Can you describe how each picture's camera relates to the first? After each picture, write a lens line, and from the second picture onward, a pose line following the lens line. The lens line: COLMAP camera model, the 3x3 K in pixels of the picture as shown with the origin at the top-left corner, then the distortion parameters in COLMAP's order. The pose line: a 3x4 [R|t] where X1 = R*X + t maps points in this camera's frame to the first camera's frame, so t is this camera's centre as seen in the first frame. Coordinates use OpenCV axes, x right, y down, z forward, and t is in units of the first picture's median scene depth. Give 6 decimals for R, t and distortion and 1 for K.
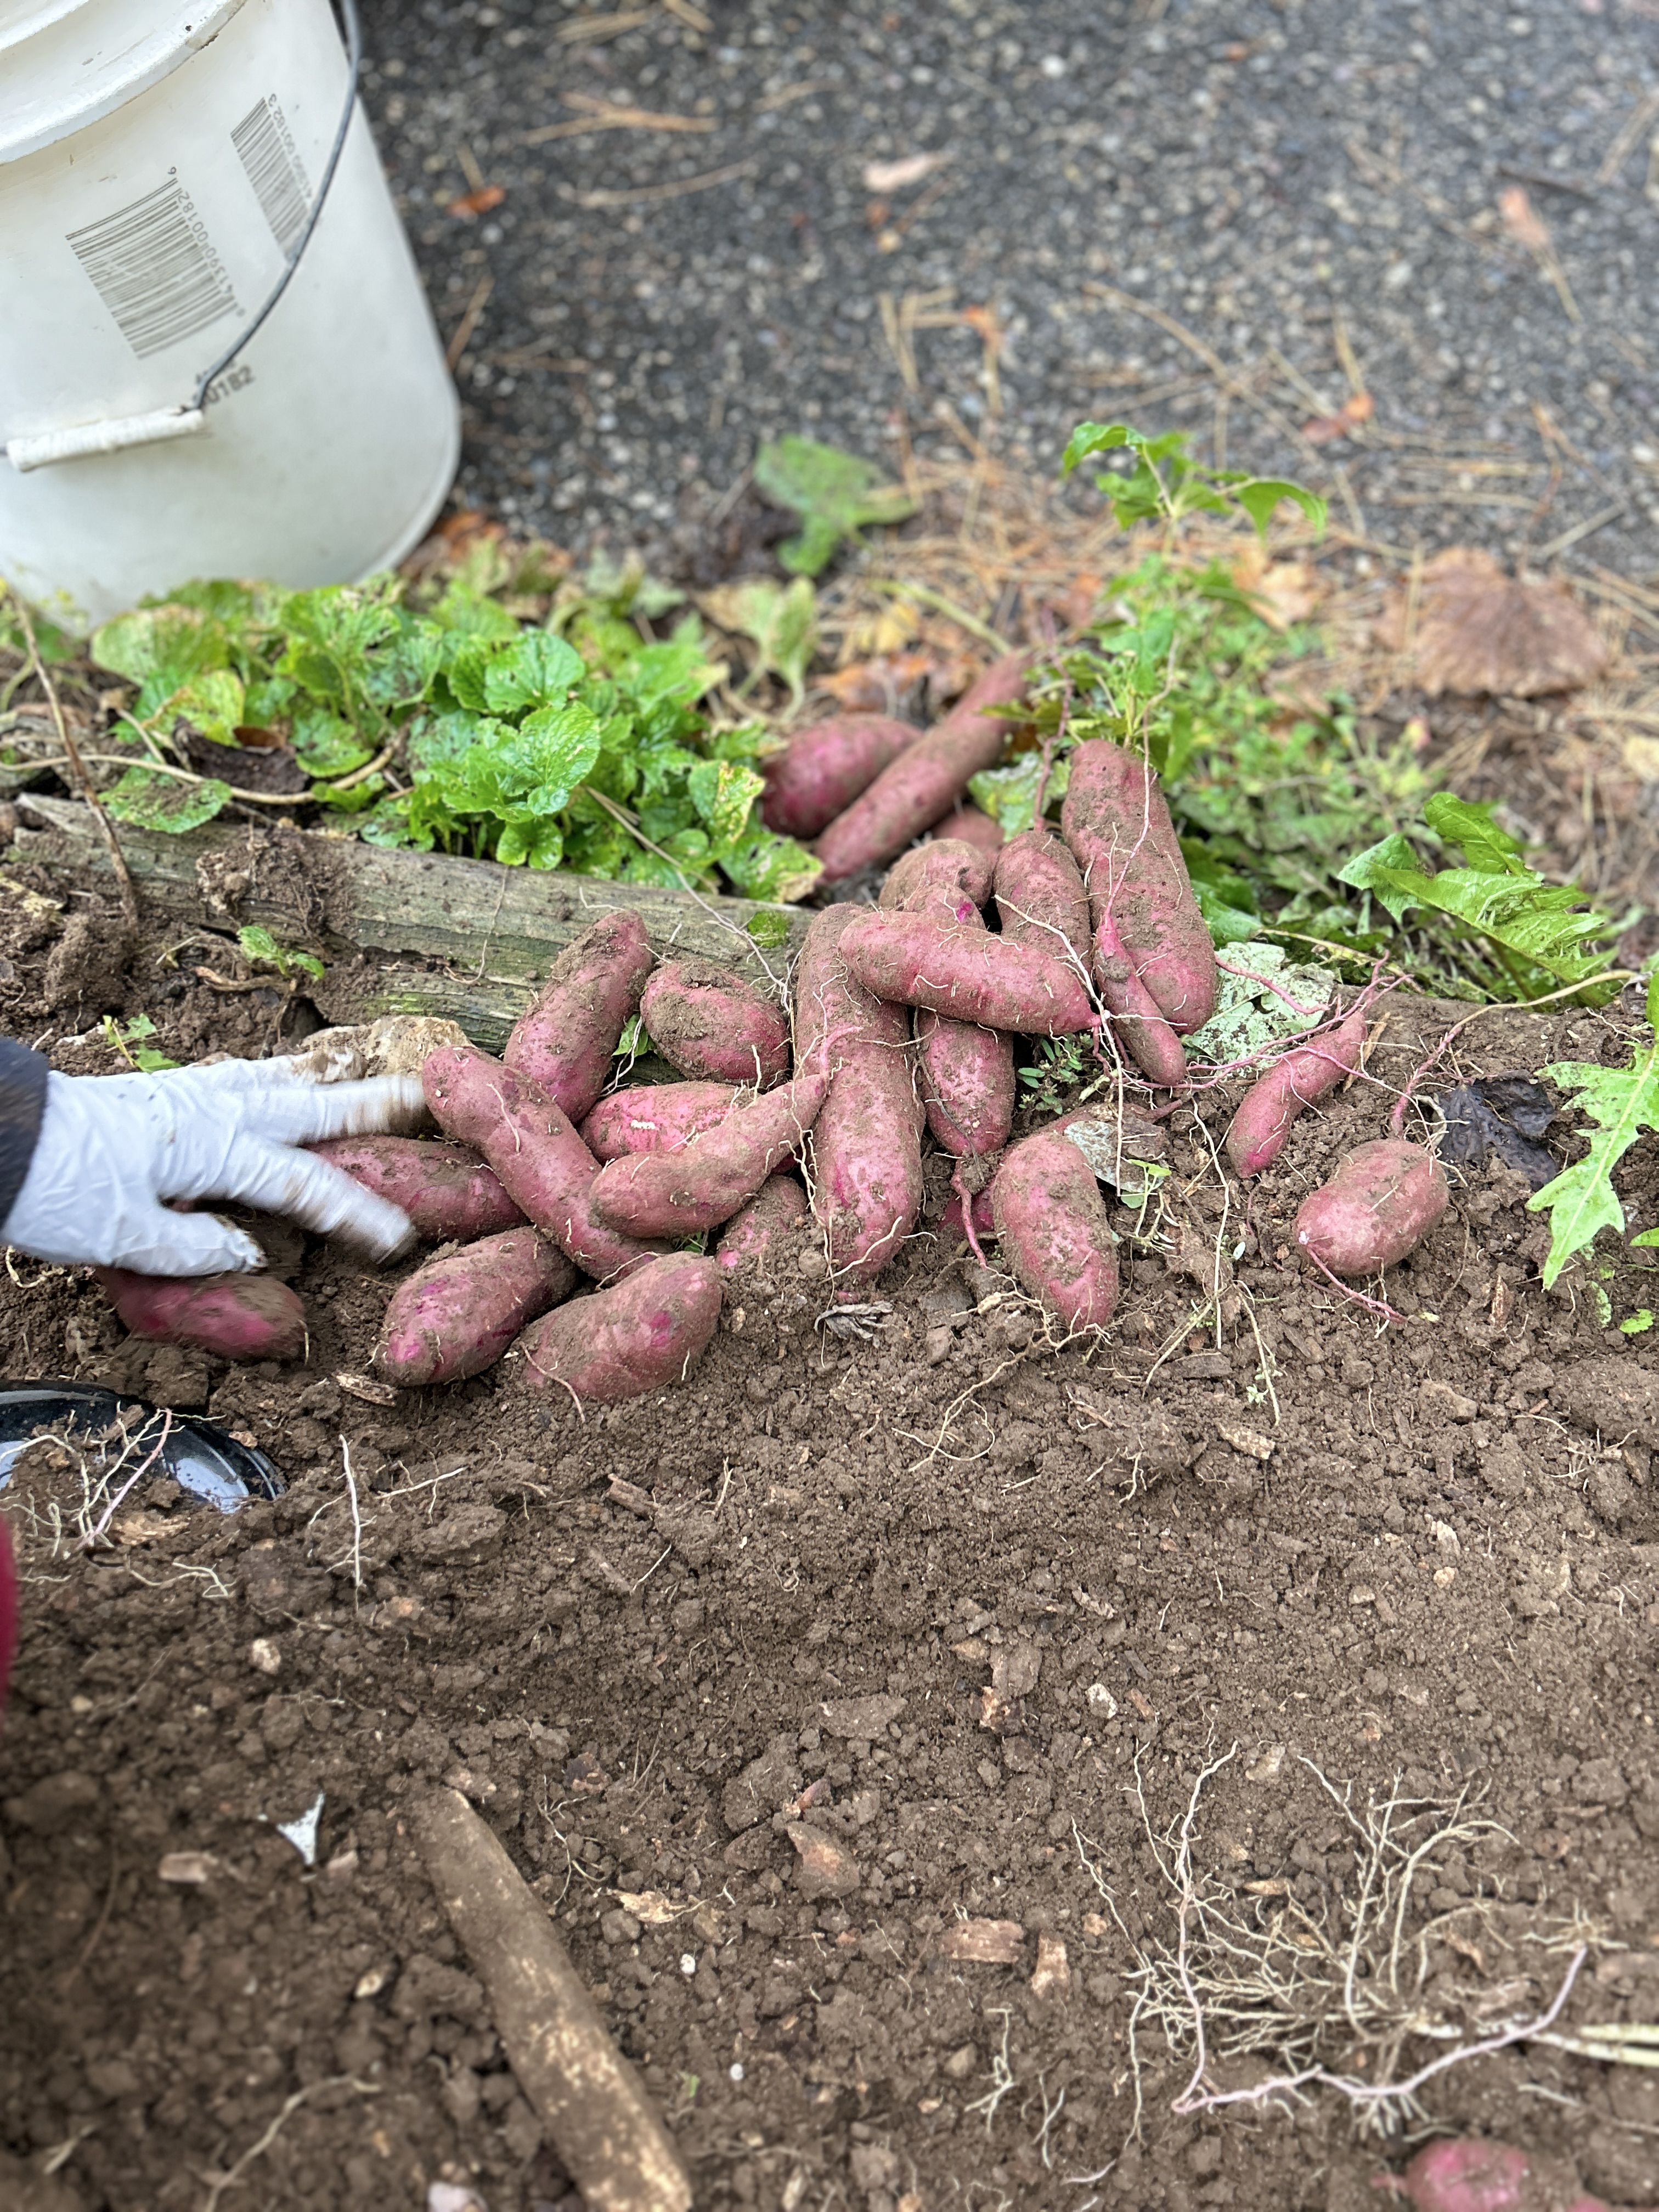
lens RADIAL K [[1654.5, 0, 826.1], [0, 1654.5, 1118.8], [0, 0, 1]] dist [0.029341, -0.028757]
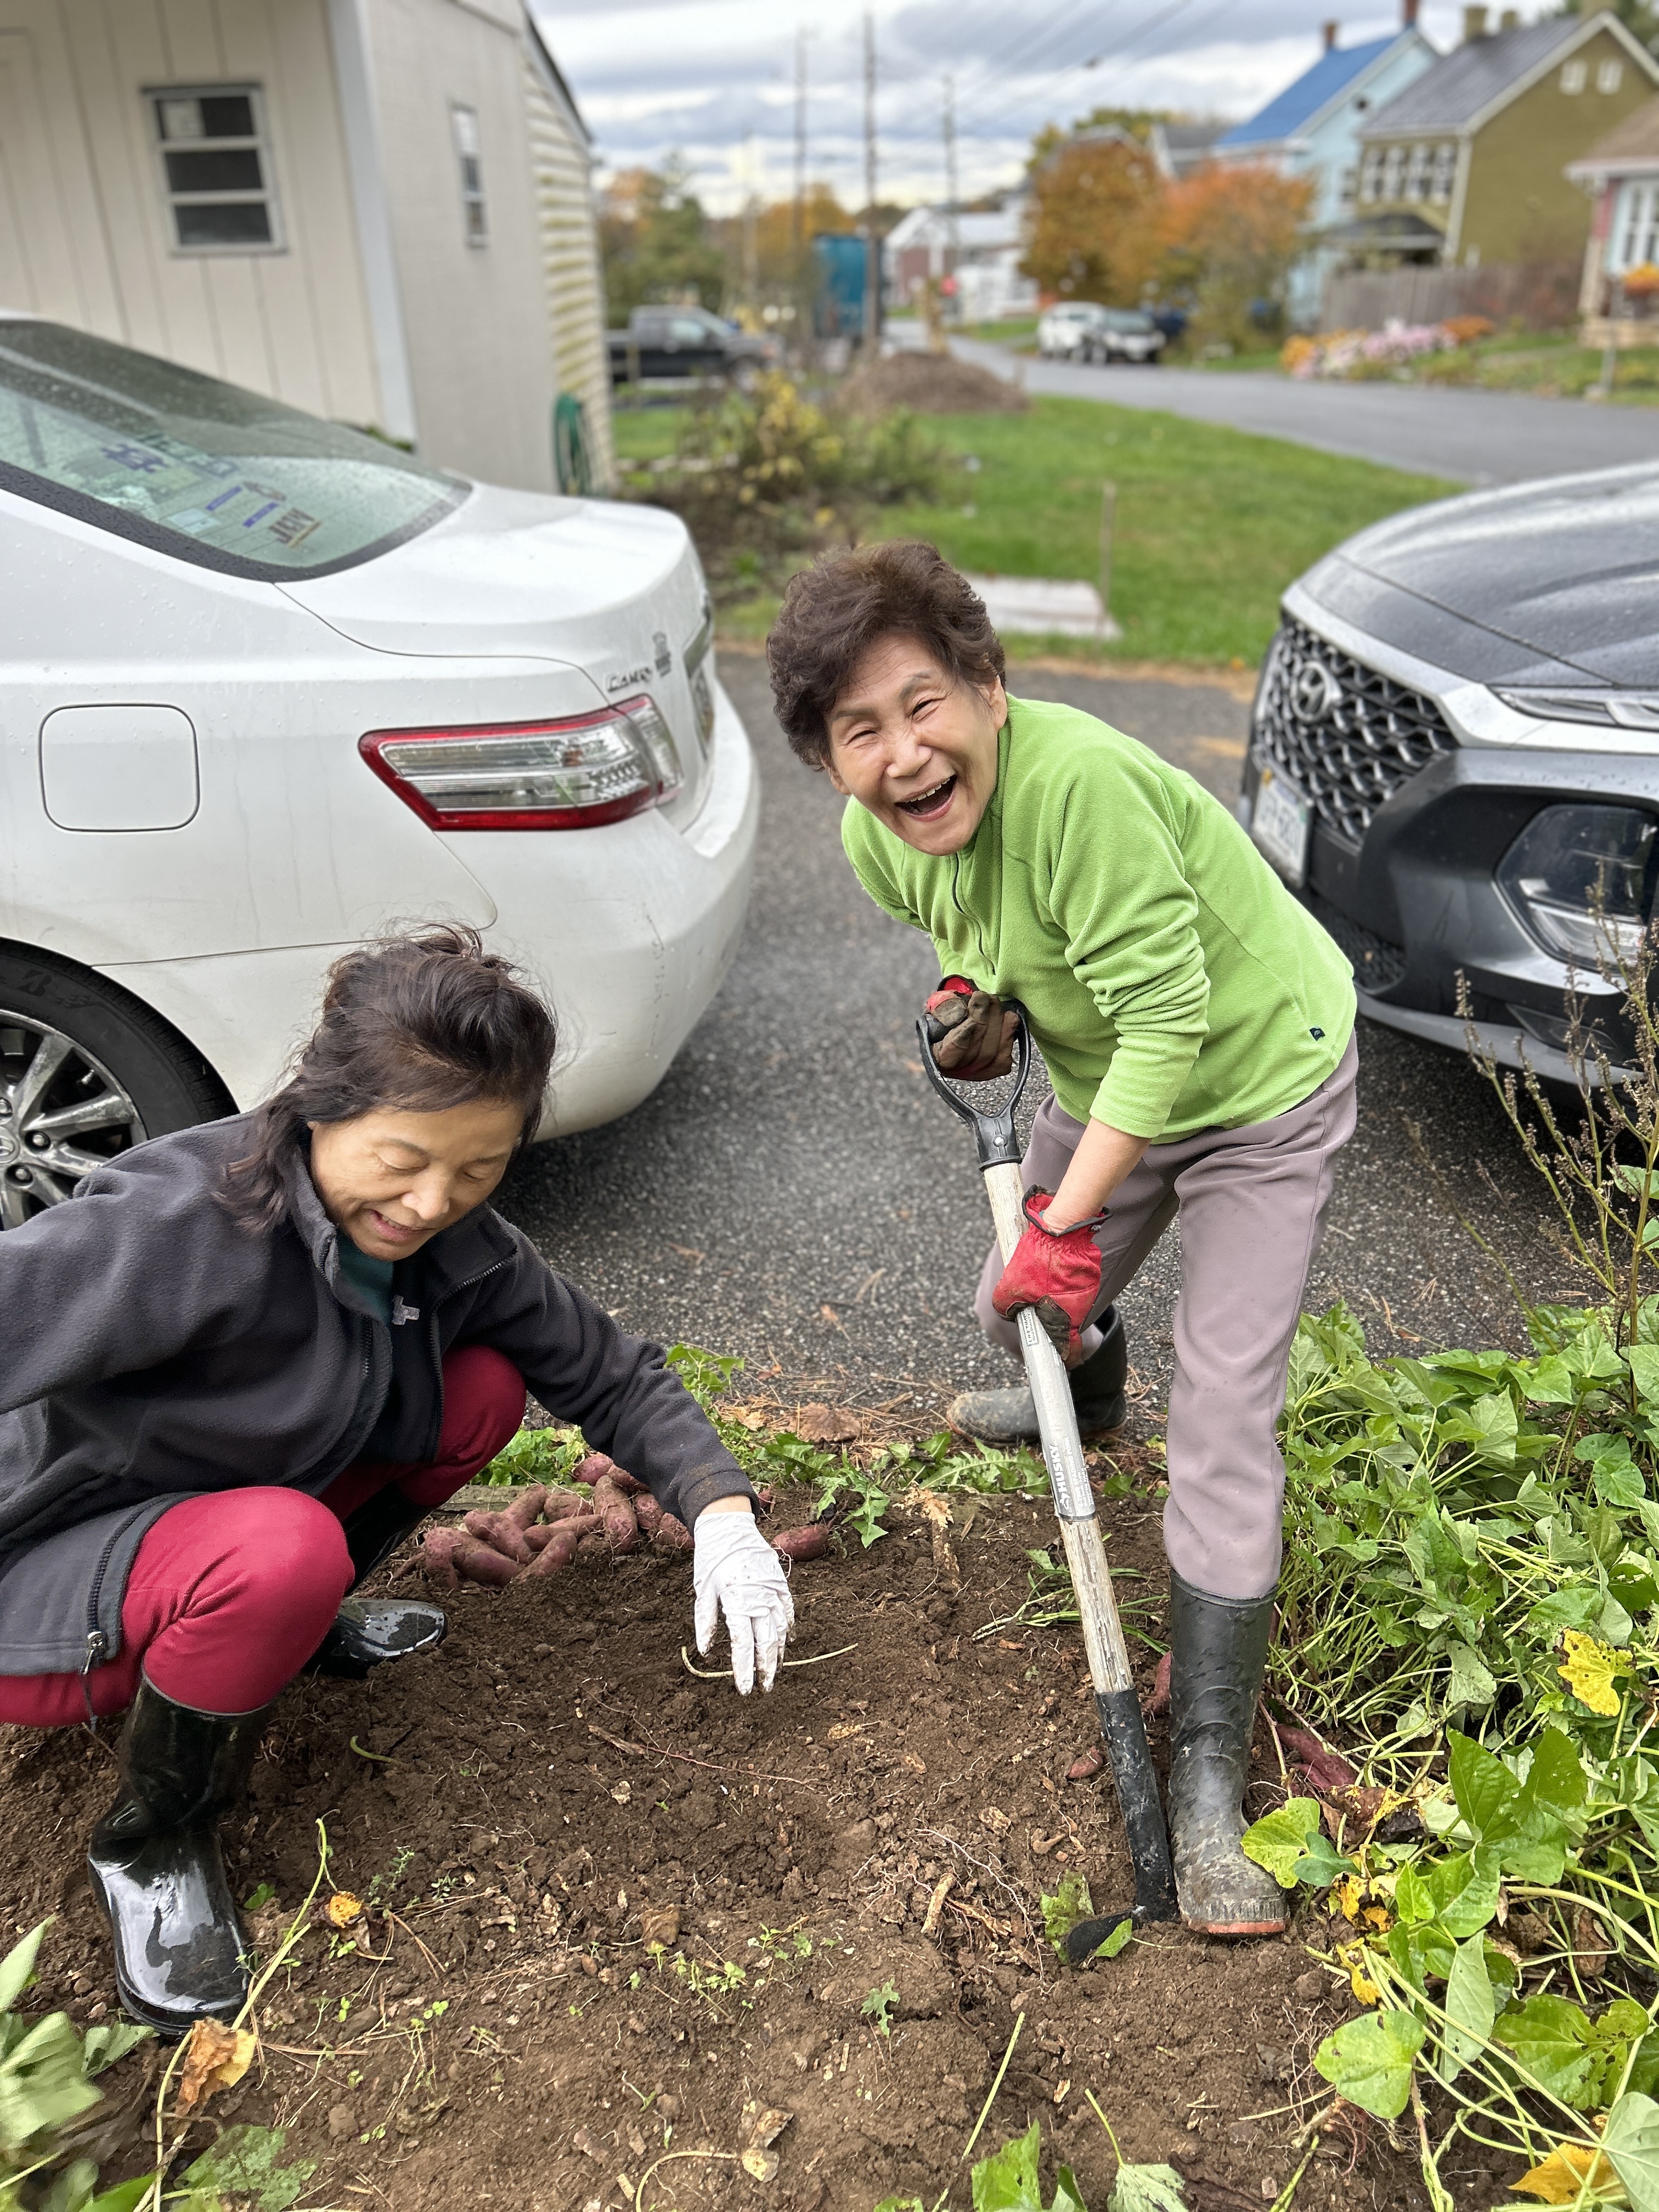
lens RADIAL K [[1653.5, 0, 827.7], [0, 1653.5, 1118.7], [0, 0, 1]] dist [0.027867, -0.026190]
pose [[0.981639, -0.030422, 0.188307, -0.106052], [0.146752, 0.751100, -0.643671, 1.020697], [-0.121856, 0.659487, 0.741774, -1.305854]]
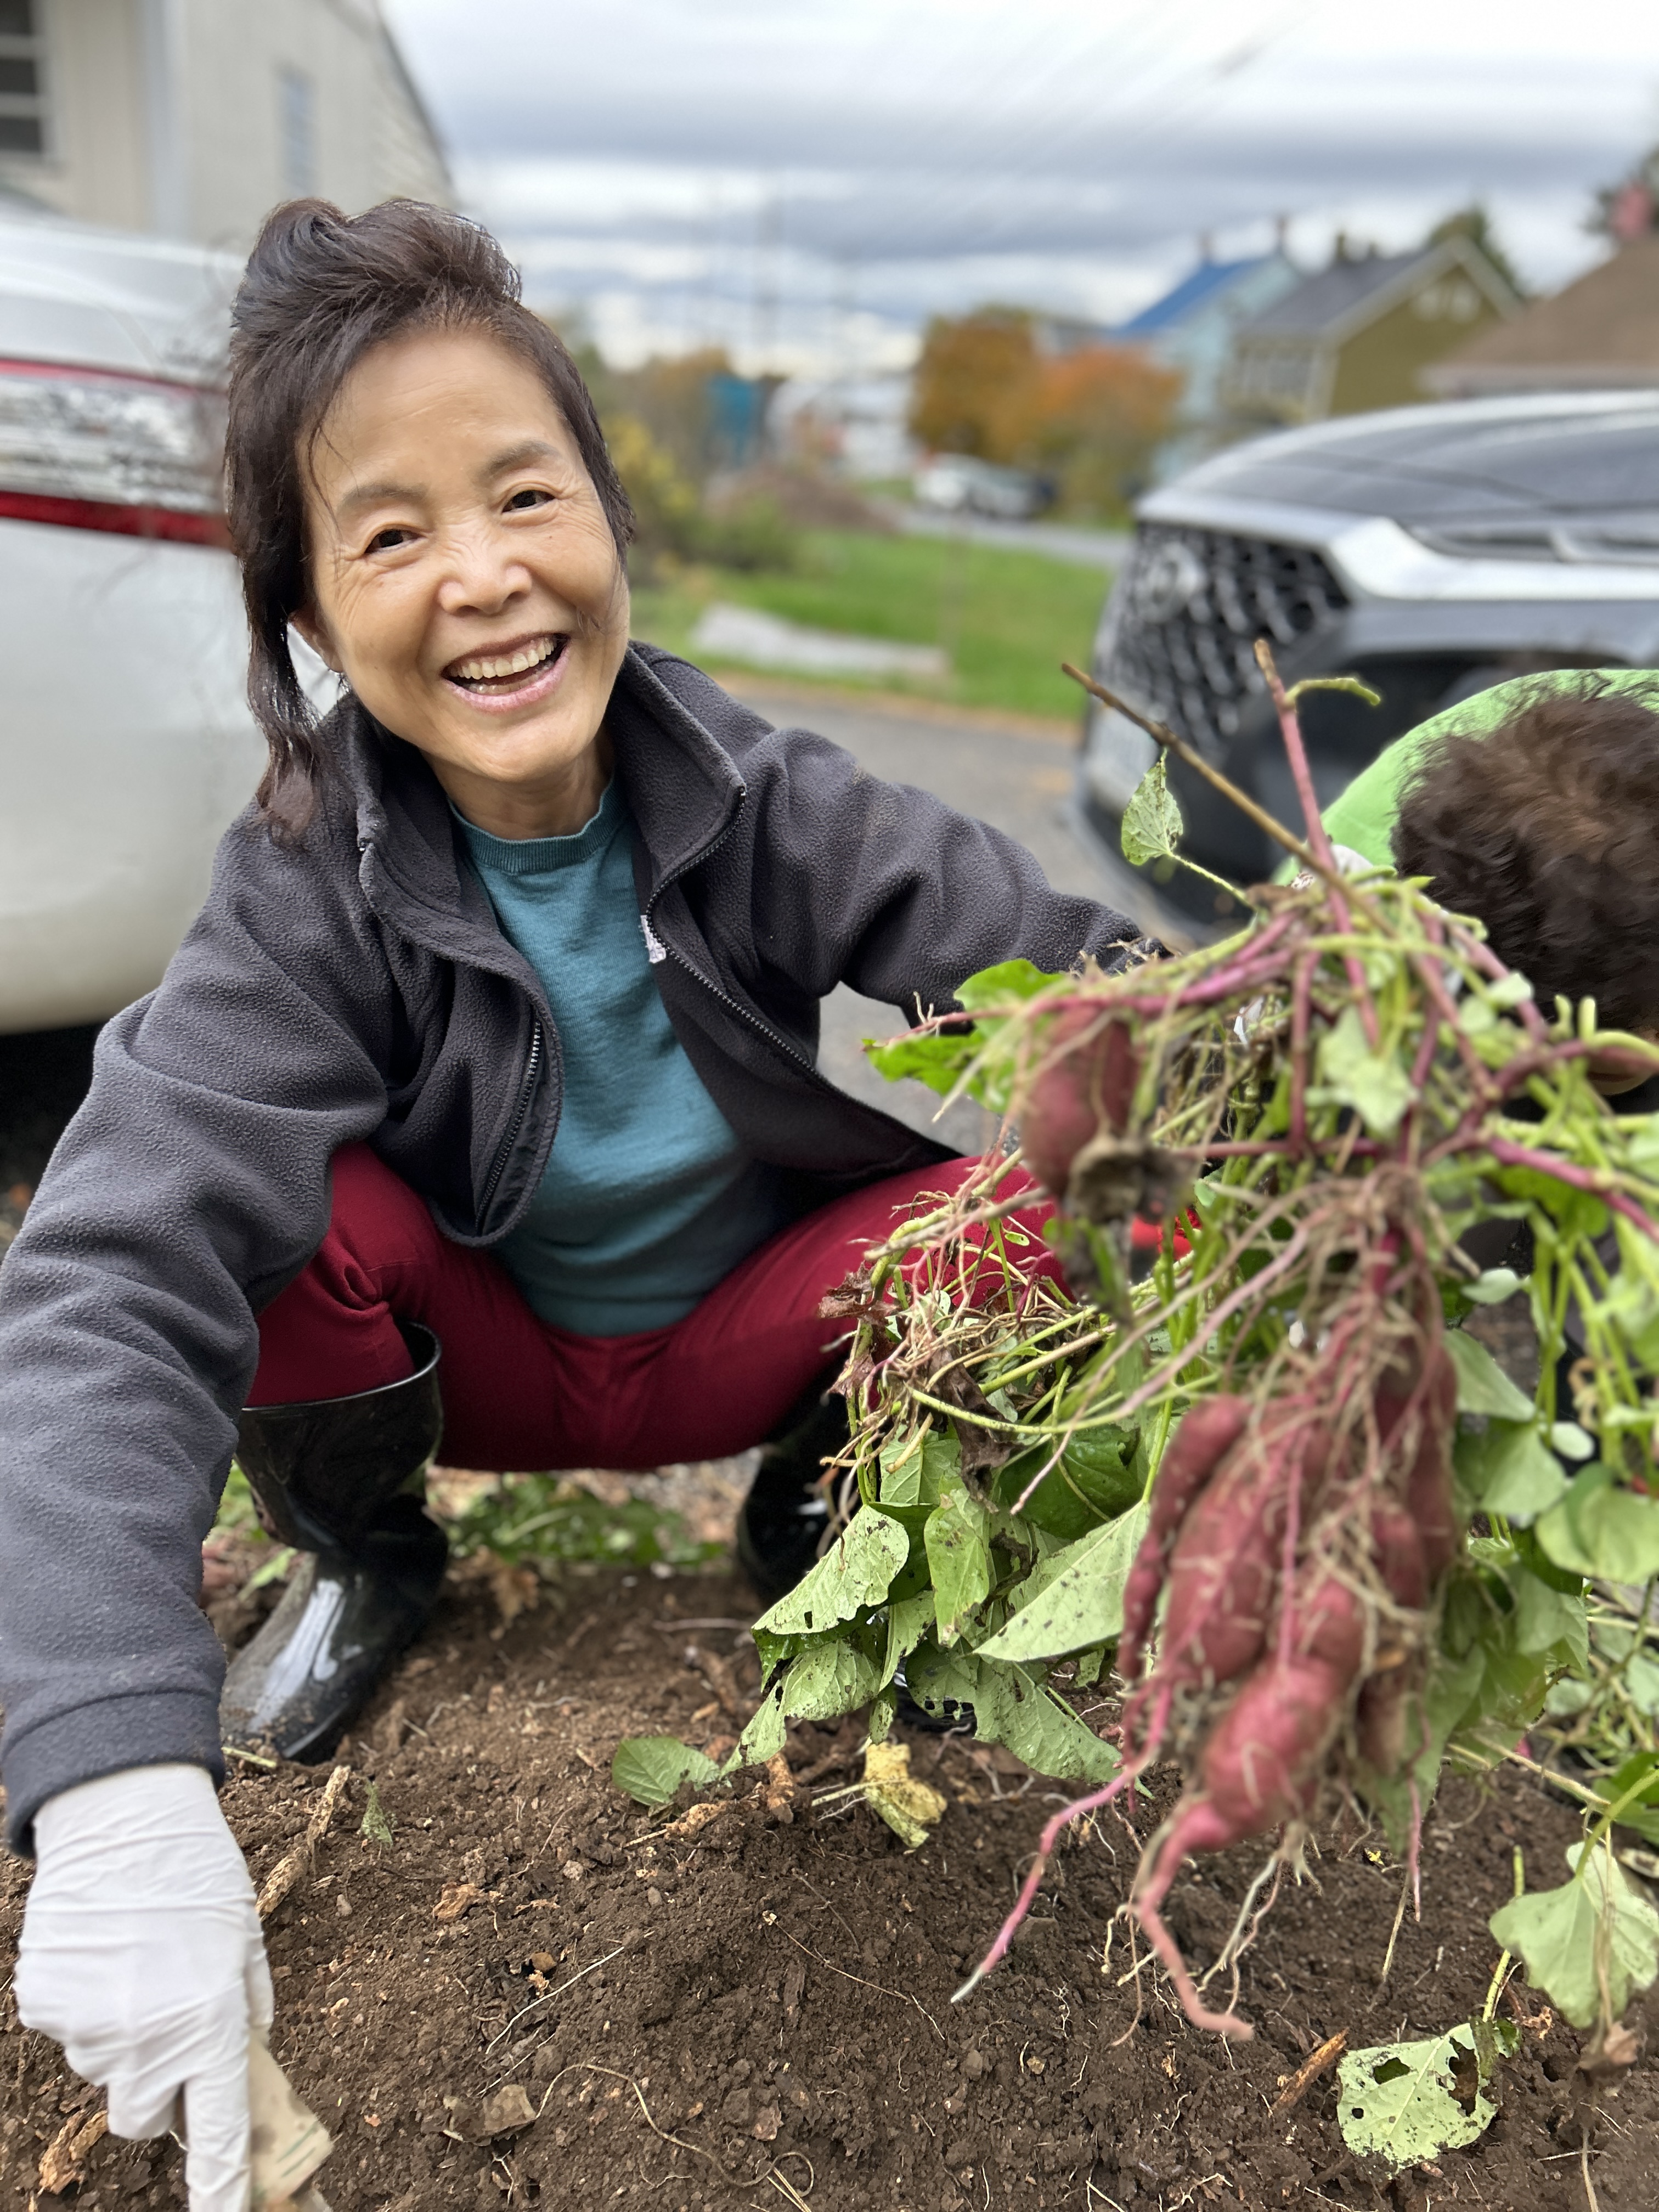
lens RADIAL K [[1662.2, 0, 811.7], [0, 1662.2, 1108.7], [0, 0, 1]] dist [0.003272, -0.000098]
pose [[0.962114, 0.050554, 0.267920, 0.296070], [0.155928, 0.704073, -0.692797, 0.705308], [-0.223660, 0.708325, 0.669516, -0.563433]]
